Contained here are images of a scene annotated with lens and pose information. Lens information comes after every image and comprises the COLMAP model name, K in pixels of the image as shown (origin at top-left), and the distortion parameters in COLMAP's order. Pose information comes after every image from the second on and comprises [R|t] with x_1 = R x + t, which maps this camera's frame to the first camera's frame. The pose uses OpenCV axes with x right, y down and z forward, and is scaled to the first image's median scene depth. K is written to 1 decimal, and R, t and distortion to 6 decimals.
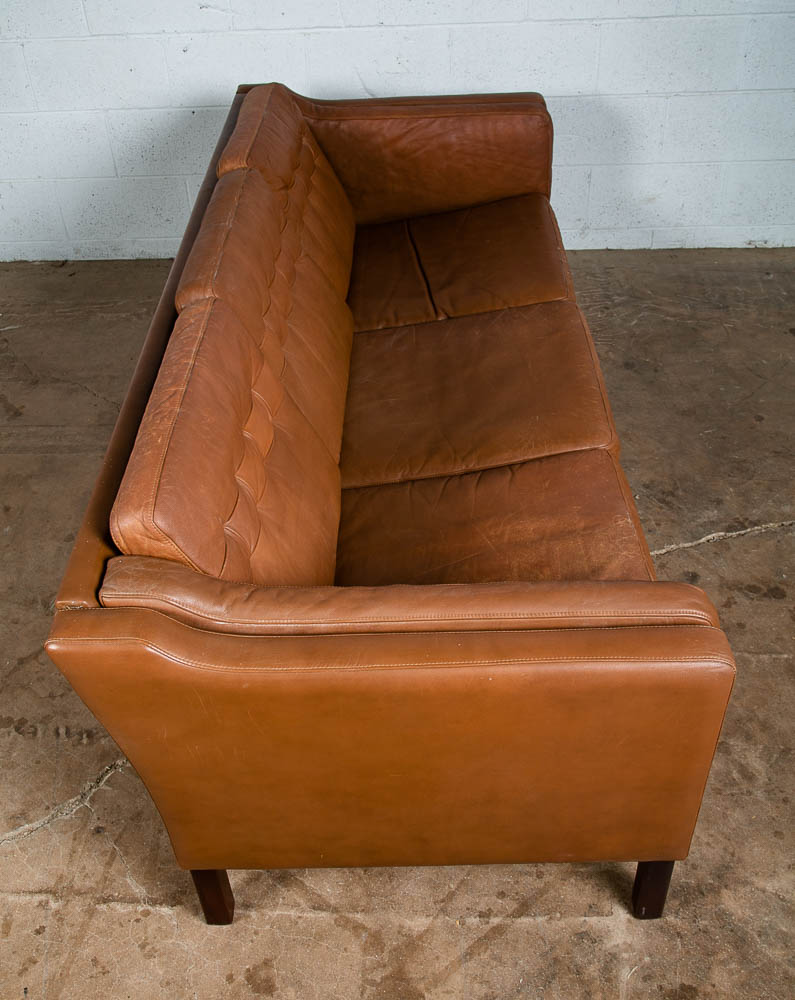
lens RADIAL K [[1002.2, 0, 390.8], [0, 1002.2, 469.3], [0, 0, 1]] dist [-0.013138, 0.000000]
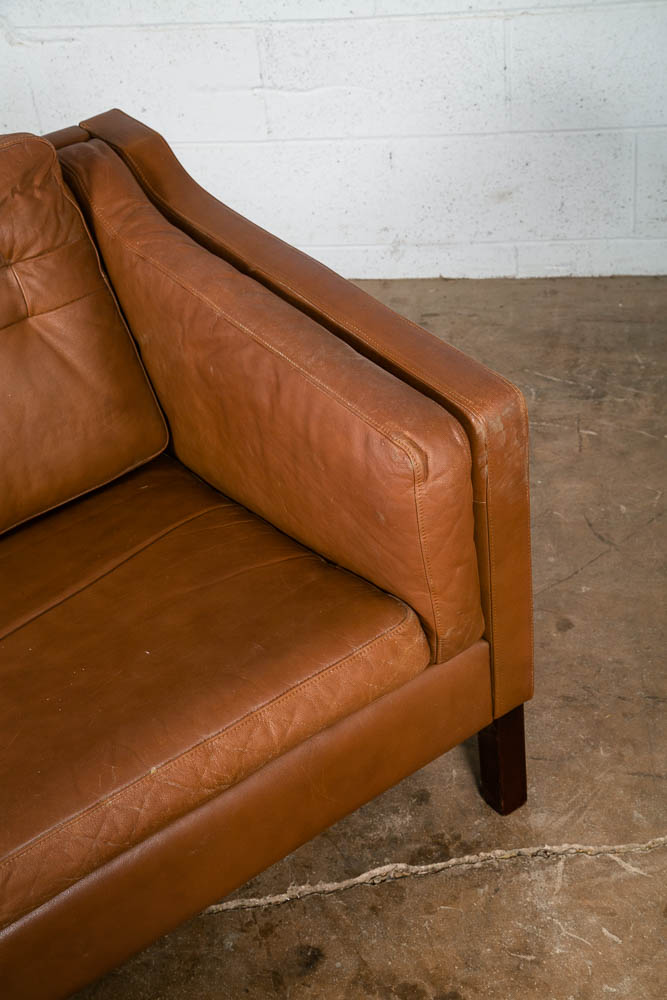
lens RADIAL K [[1550.9, 0, 336.6], [0, 1550.9, 493.6], [0, 0, 1]] dist [0.198989, 0.000000]
pose [[0.992156, 0.023036, -0.122867, 0.400598], [-0.023119, 0.999732, 0.000747, -0.140301], [0.122852, 0.002100, 0.992423, 0.146586]]
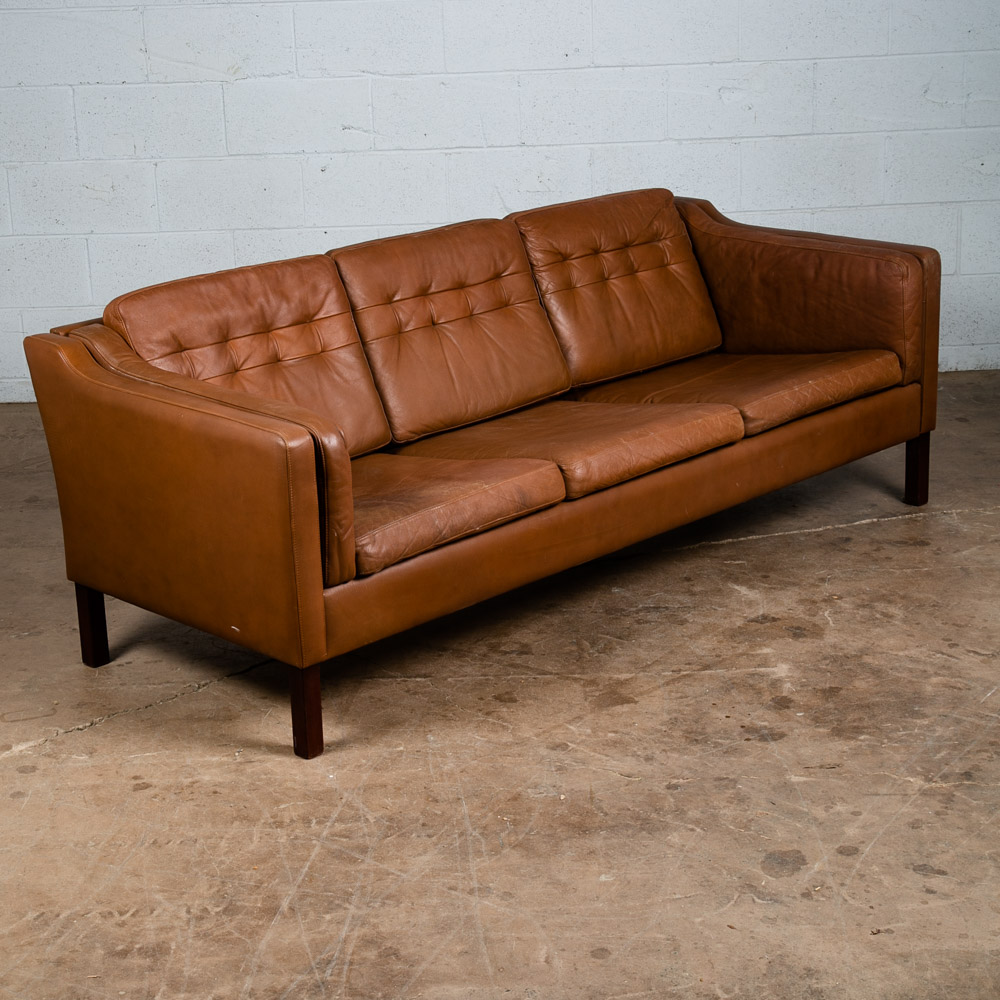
lens RADIAL K [[2137.9, 0, 494.2], [0, 2137.9, 501.4], [0, 0, 1]] dist [0.183040, 0.000000]
pose [[0.998715, -0.006766, 0.050227, -0.195283], [0.024820, 0.929367, -0.368323, 0.895906], [-0.044188, 0.369096, 0.928340, -1.144356]]
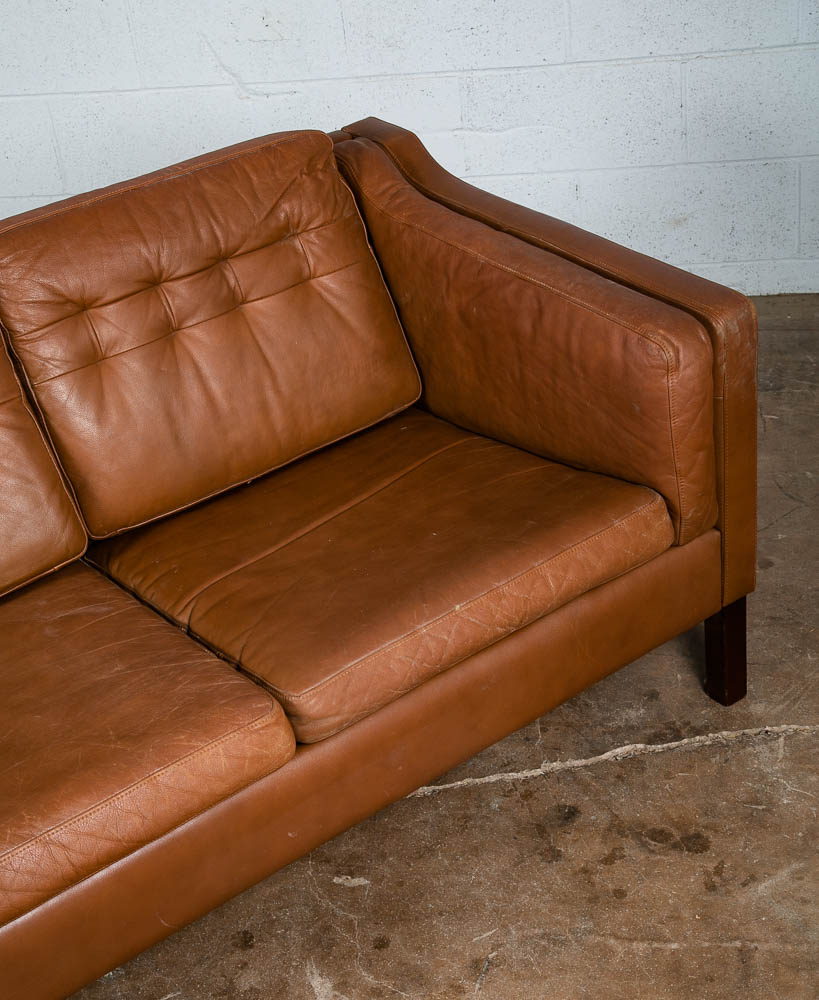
lens RADIAL K [[1637.3, 0, 410.3], [0, 1637.3, 502.9], [0, 0, 1]] dist [0.131040, 0.000000]
pose [[0.991413, -0.000256, -0.130771, 0.326610], [-0.012383, 0.995321, -0.095832, 0.013706], [0.130184, 0.096628, 0.986770, -0.047210]]
